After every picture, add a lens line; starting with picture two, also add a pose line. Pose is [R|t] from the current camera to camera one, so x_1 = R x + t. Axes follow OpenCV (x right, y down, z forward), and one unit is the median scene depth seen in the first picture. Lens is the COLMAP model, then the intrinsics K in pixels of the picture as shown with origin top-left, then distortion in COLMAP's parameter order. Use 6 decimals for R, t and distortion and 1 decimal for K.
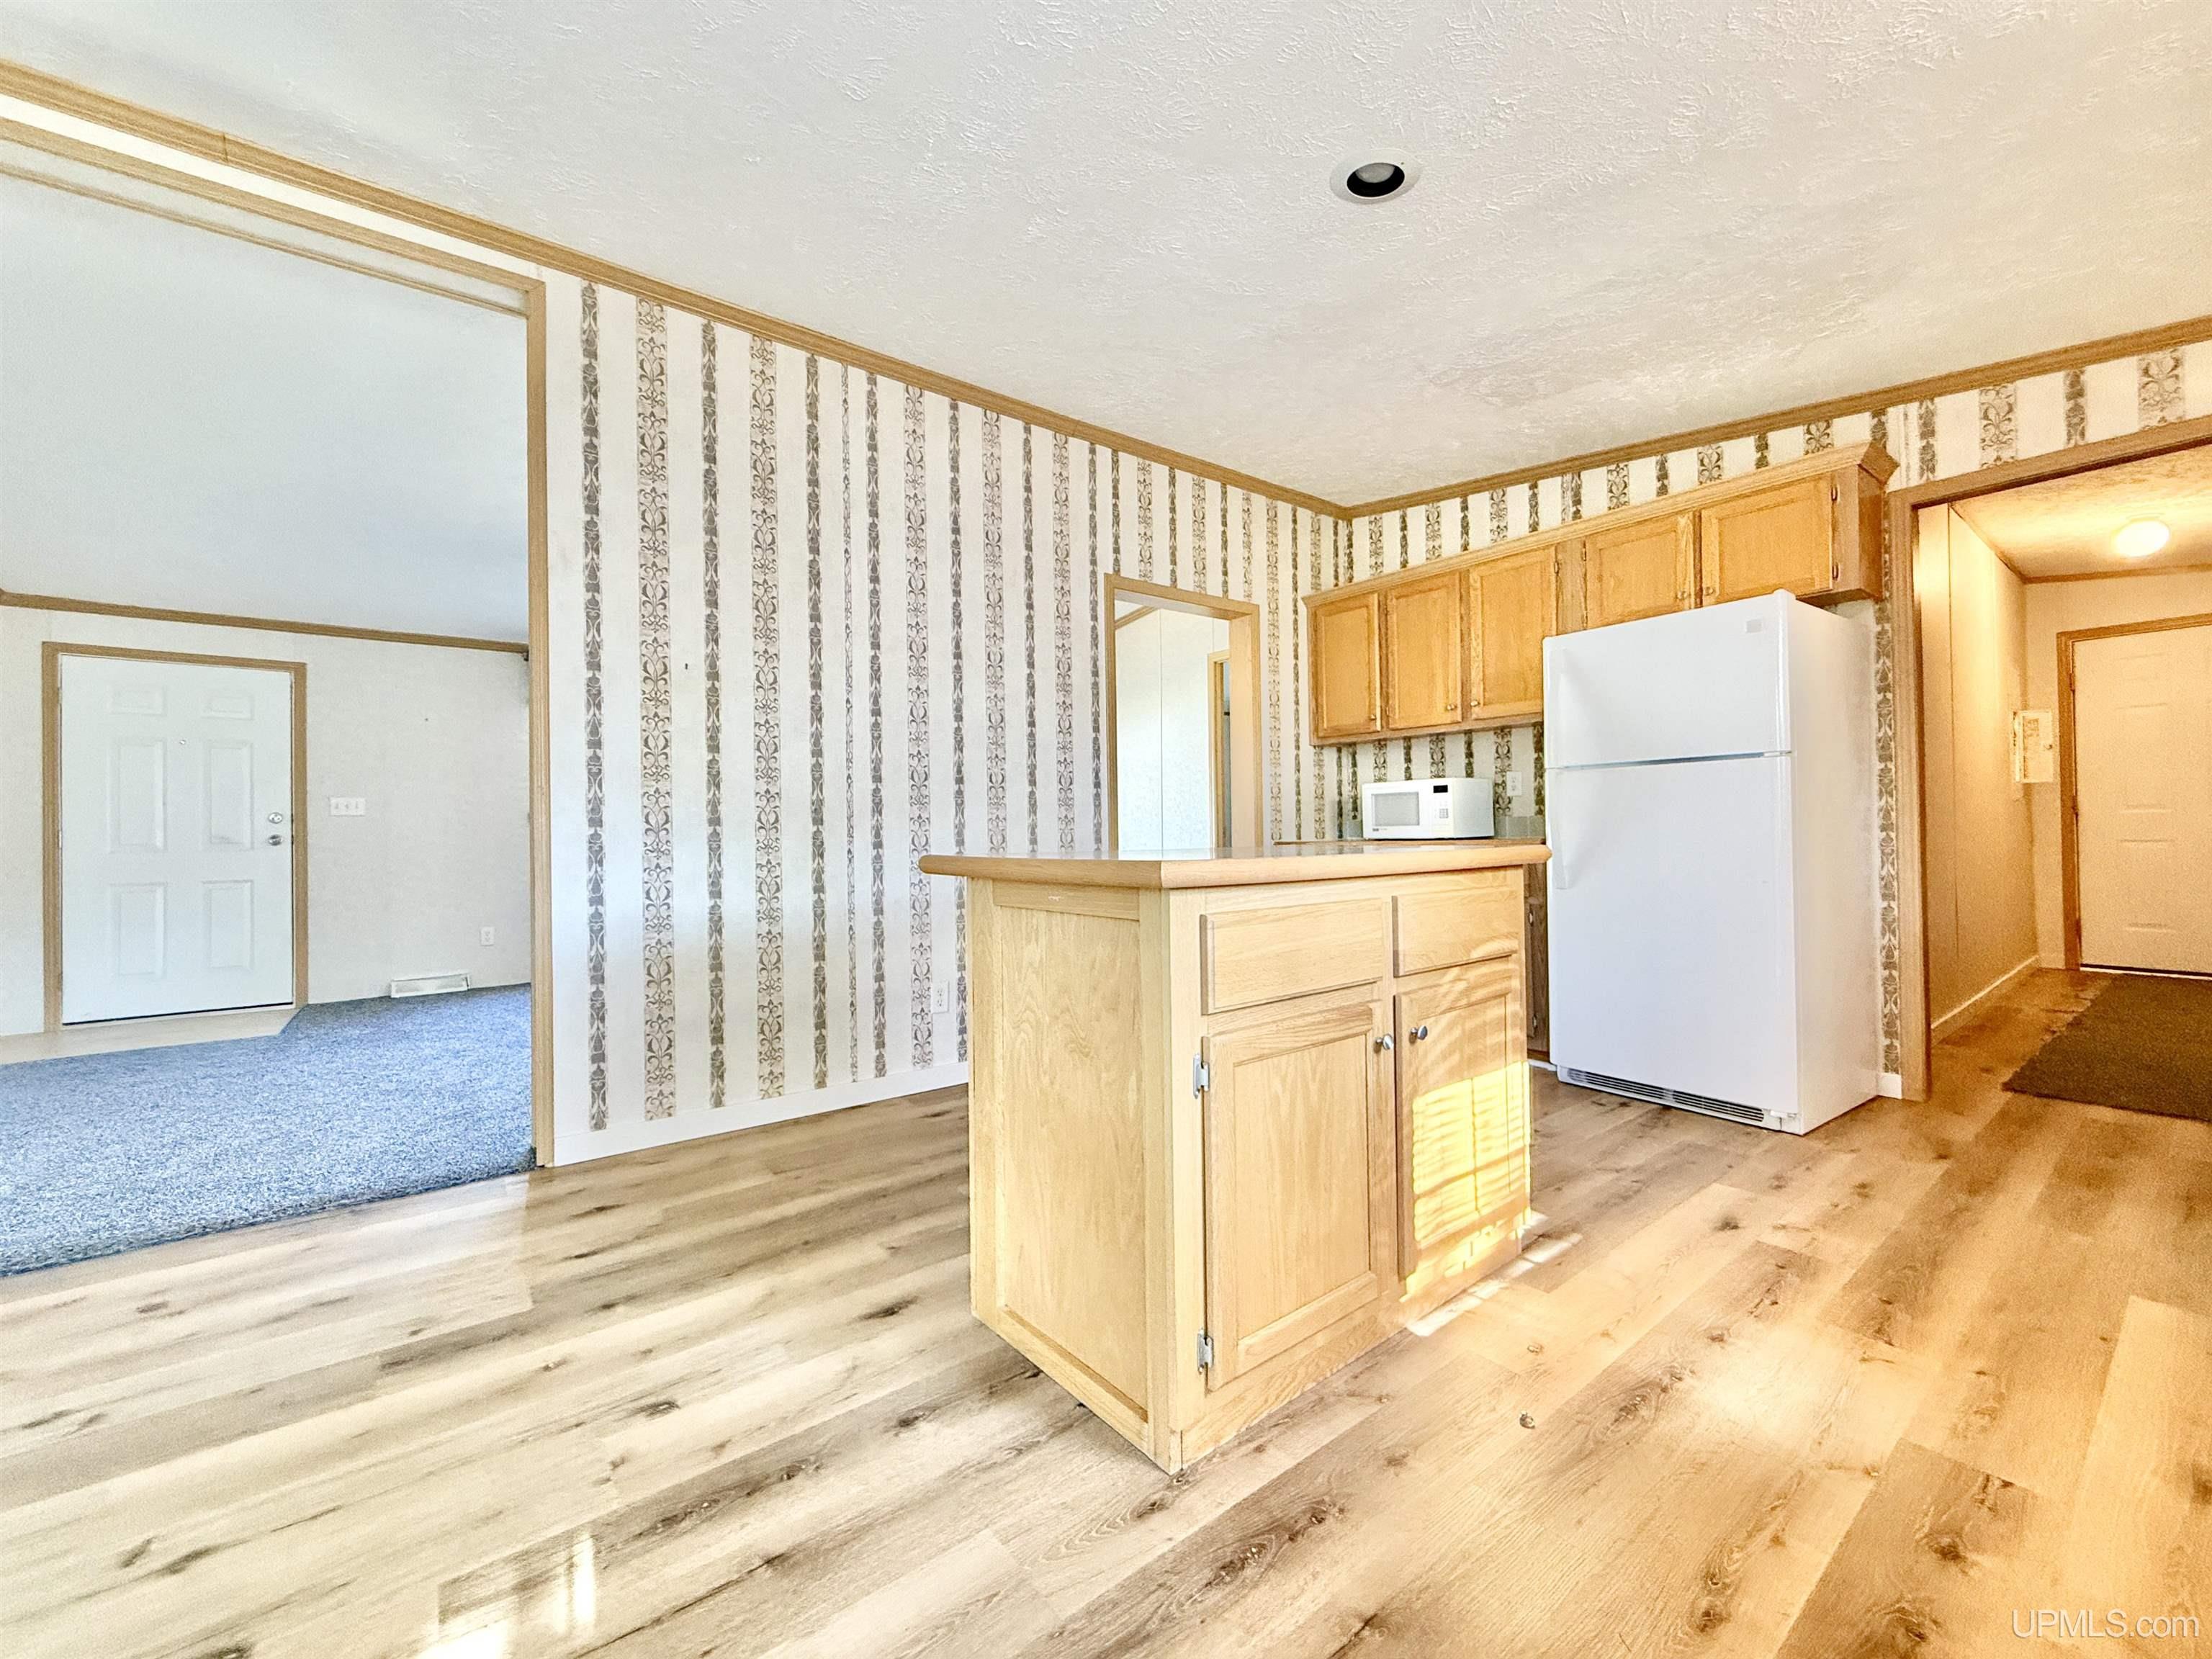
lens RADIAL K [[883.5, 0, 1095.9], [0, 883.5, 828.1], [0, 0, 1]] dist [-0.001499, 0.000761]
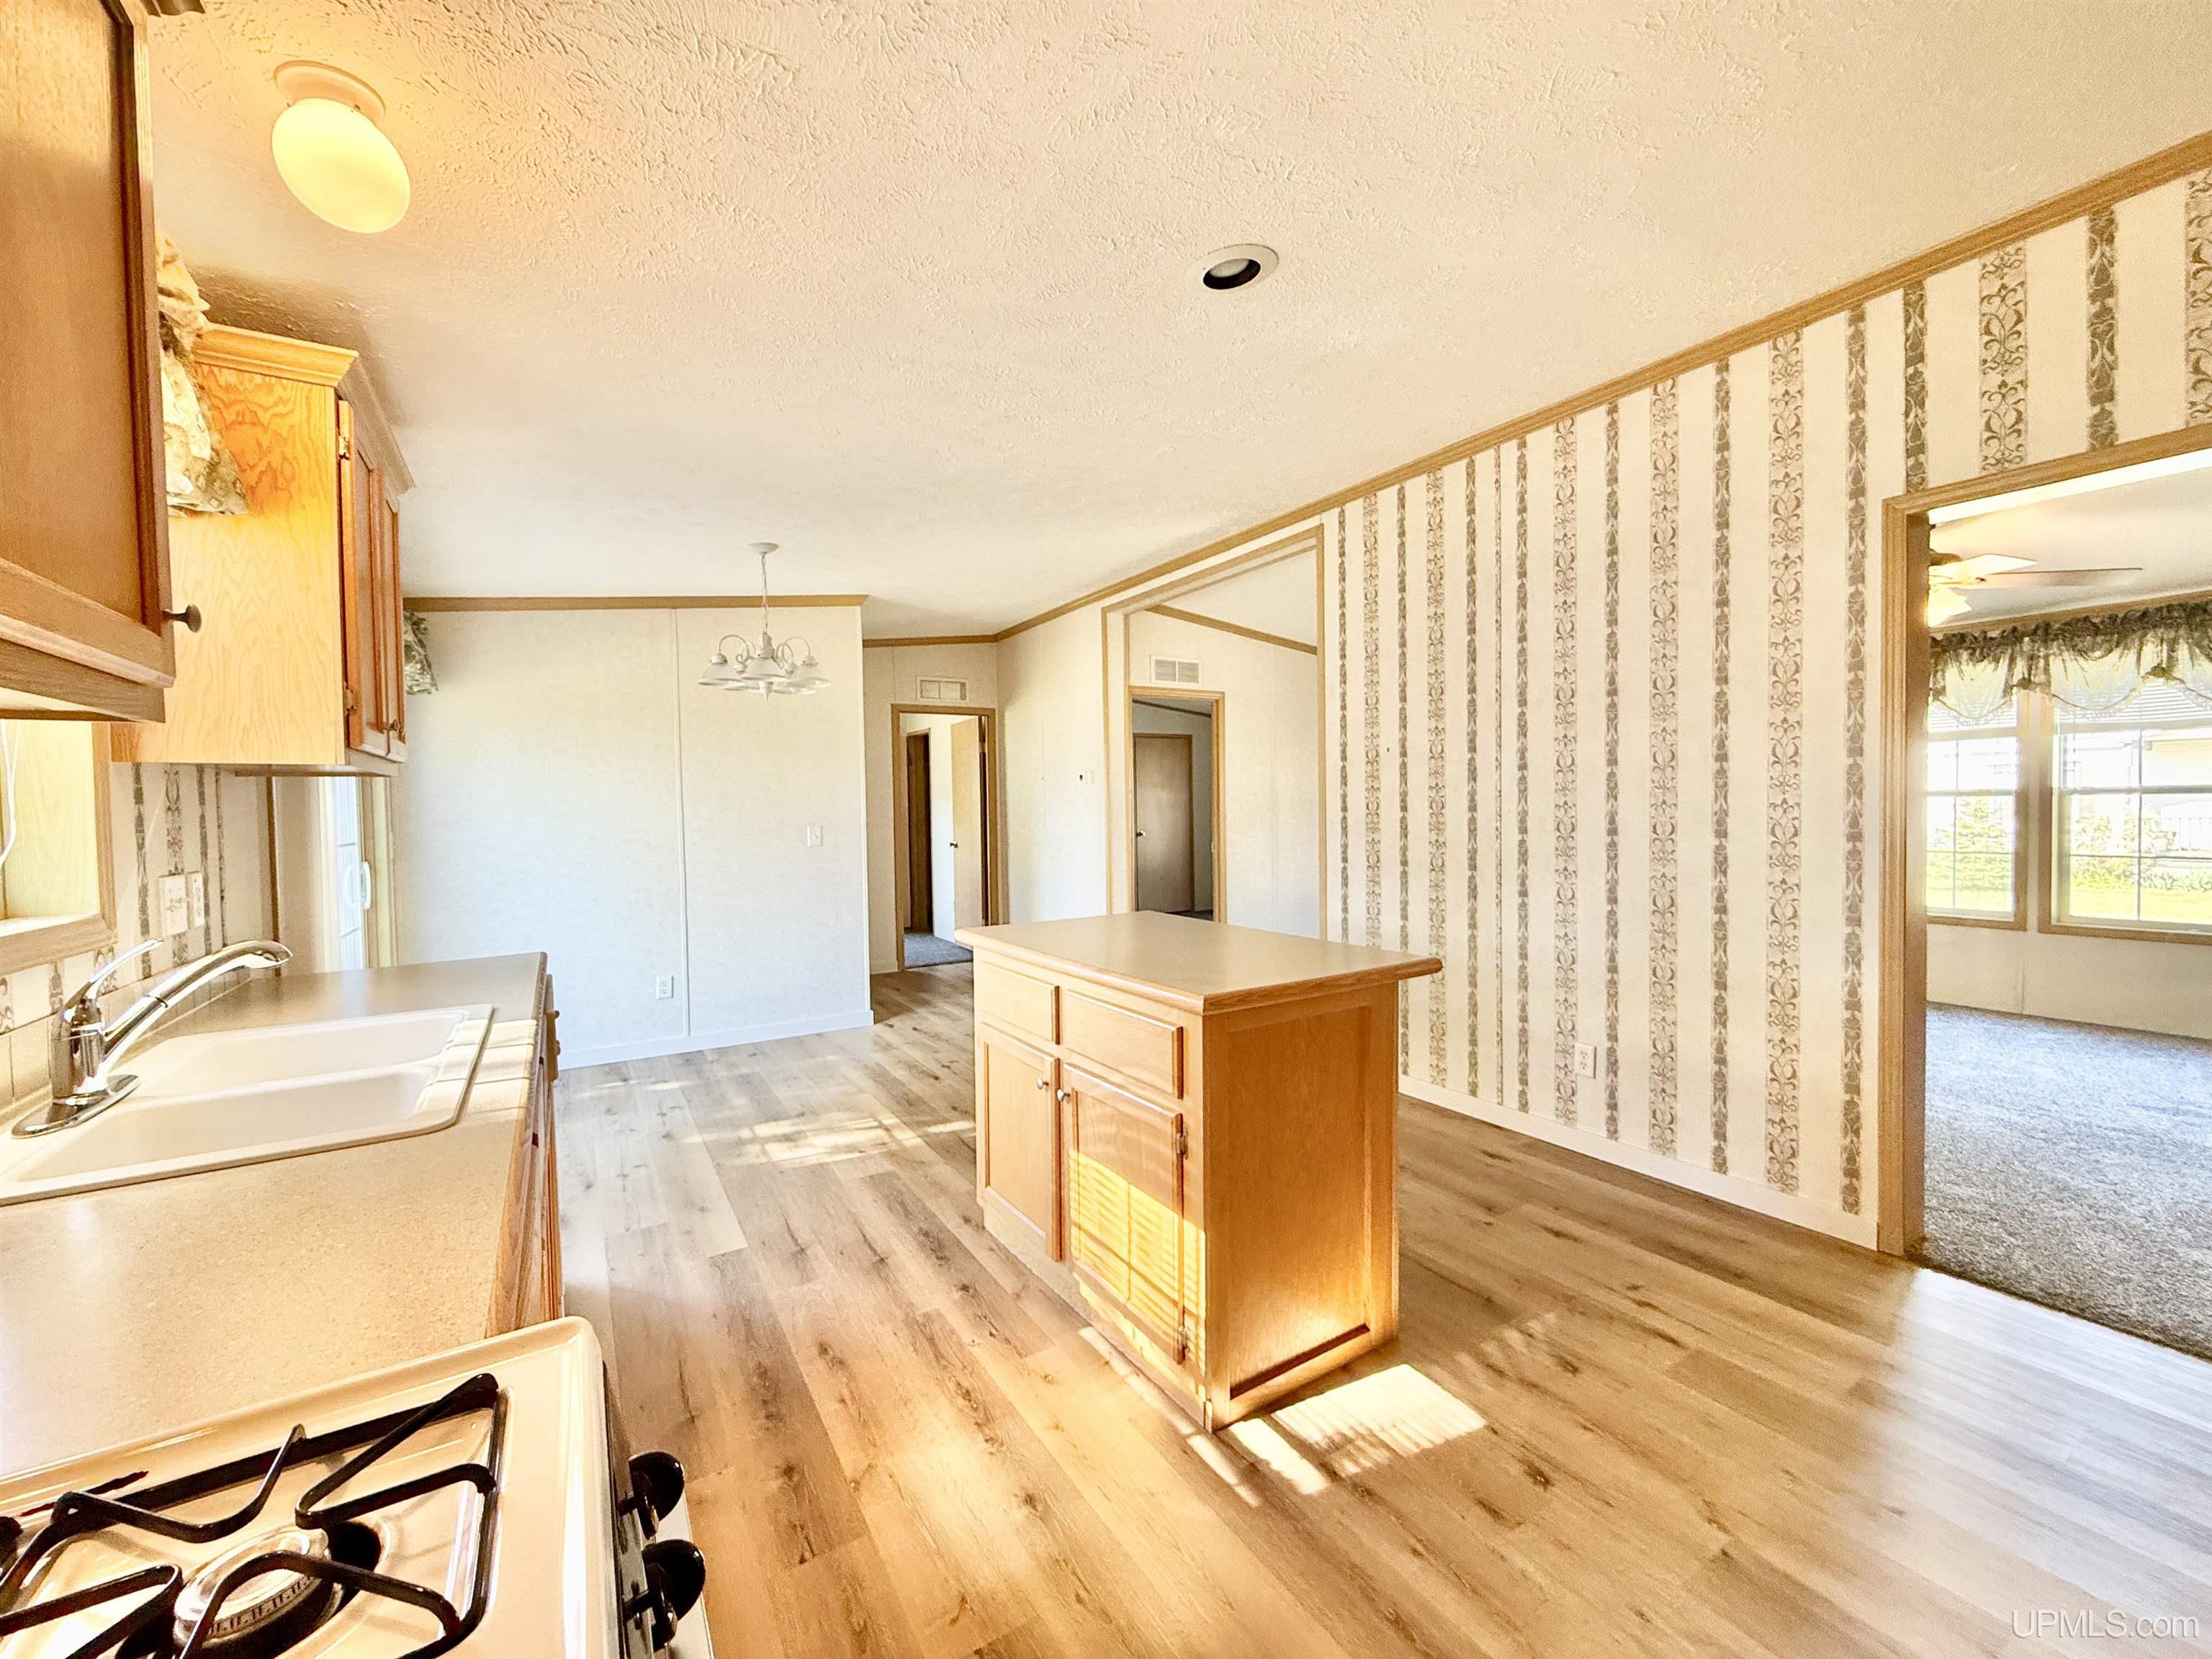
lens RADIAL K [[883.5, 0, 1099.0], [0, 883.5, 827.5], [0, 0, 1]] dist [-0.001499, 0.000761]
pose [[-0.102756, 0.043309, -0.993763, 0.877659], [0.021691, 0.998912, 0.041290, -0.117668], [0.994470, -0.017313, -0.103584, 0.633264]]
